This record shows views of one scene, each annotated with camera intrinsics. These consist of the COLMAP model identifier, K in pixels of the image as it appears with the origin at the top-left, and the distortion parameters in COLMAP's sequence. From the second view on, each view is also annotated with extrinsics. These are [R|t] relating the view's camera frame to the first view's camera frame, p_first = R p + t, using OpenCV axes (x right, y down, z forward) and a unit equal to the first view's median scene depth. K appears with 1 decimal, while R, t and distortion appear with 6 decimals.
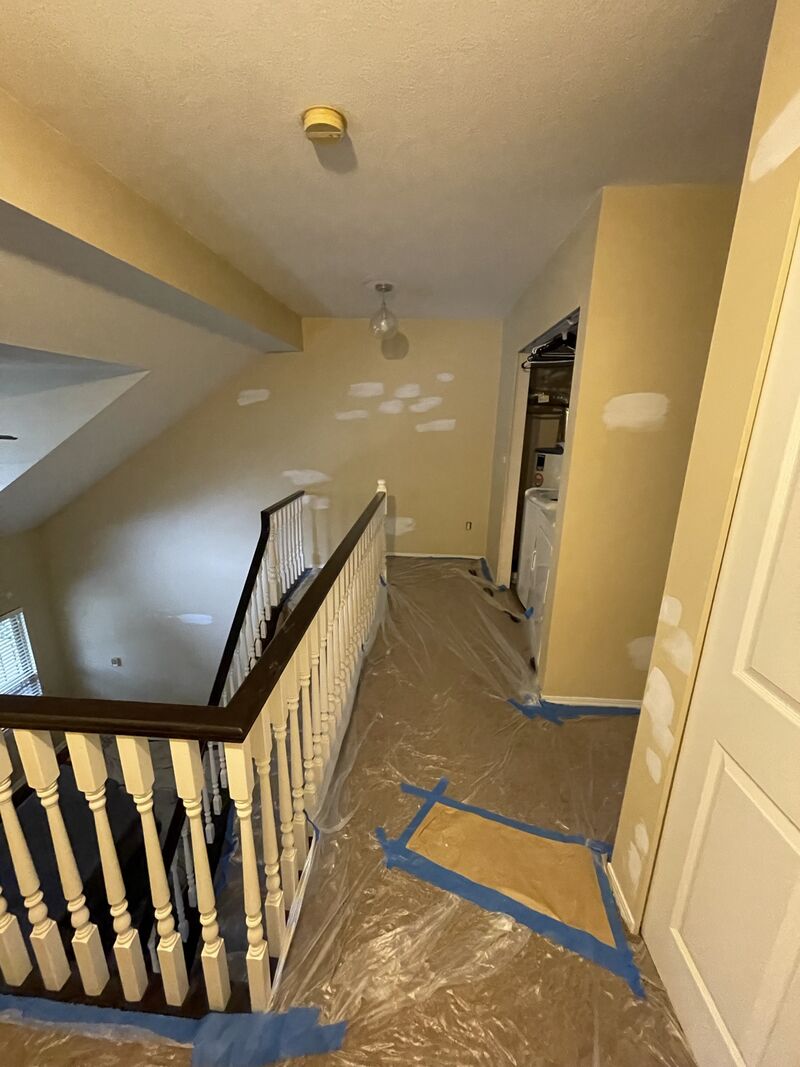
lens RADIAL K [[422.4, 0, 400.0], [0, 422.4, 533.5], [0, 0, 1]] dist [0.000260, -0.000003]
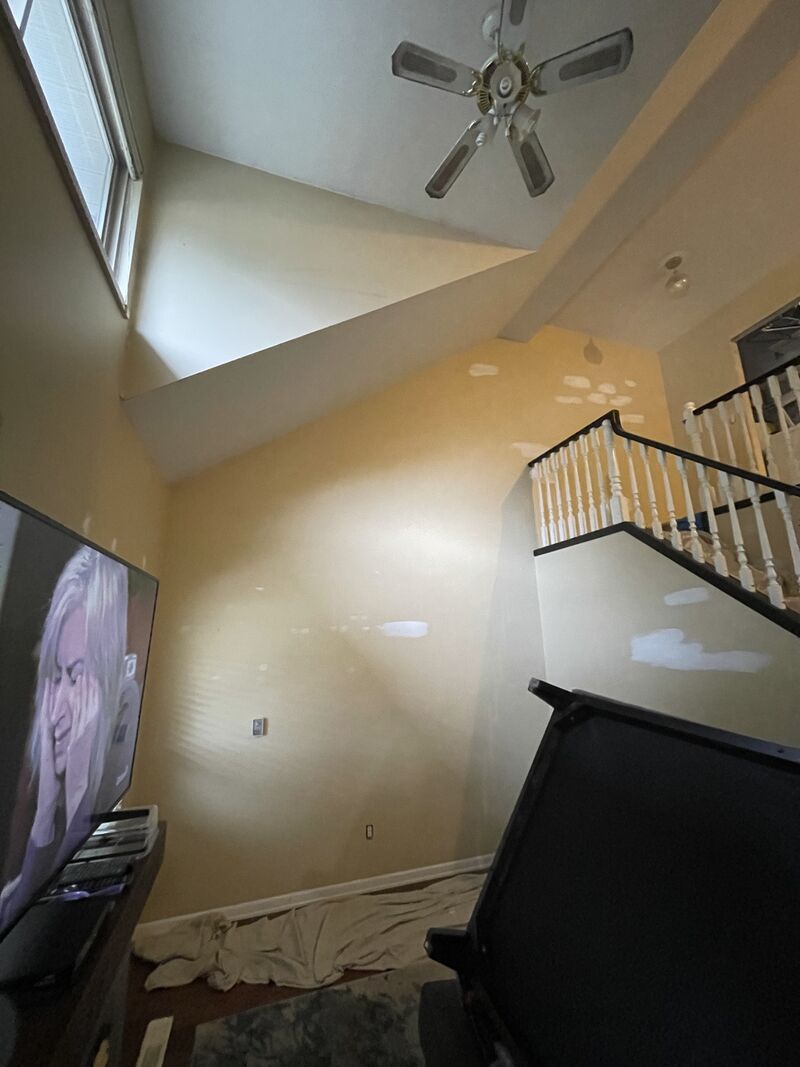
lens RADIAL K [[422.4, 0, 400.0], [0, 422.4, 533.5], [0, 0, 1]] dist [0.000260, -0.000003]
pose [[0.926848, 0.049210, 0.372199, -0.884862], [0.133244, 0.883722, -0.448645, 0.434547], [-0.350998, 0.465419, 0.812518, 0.444767]]
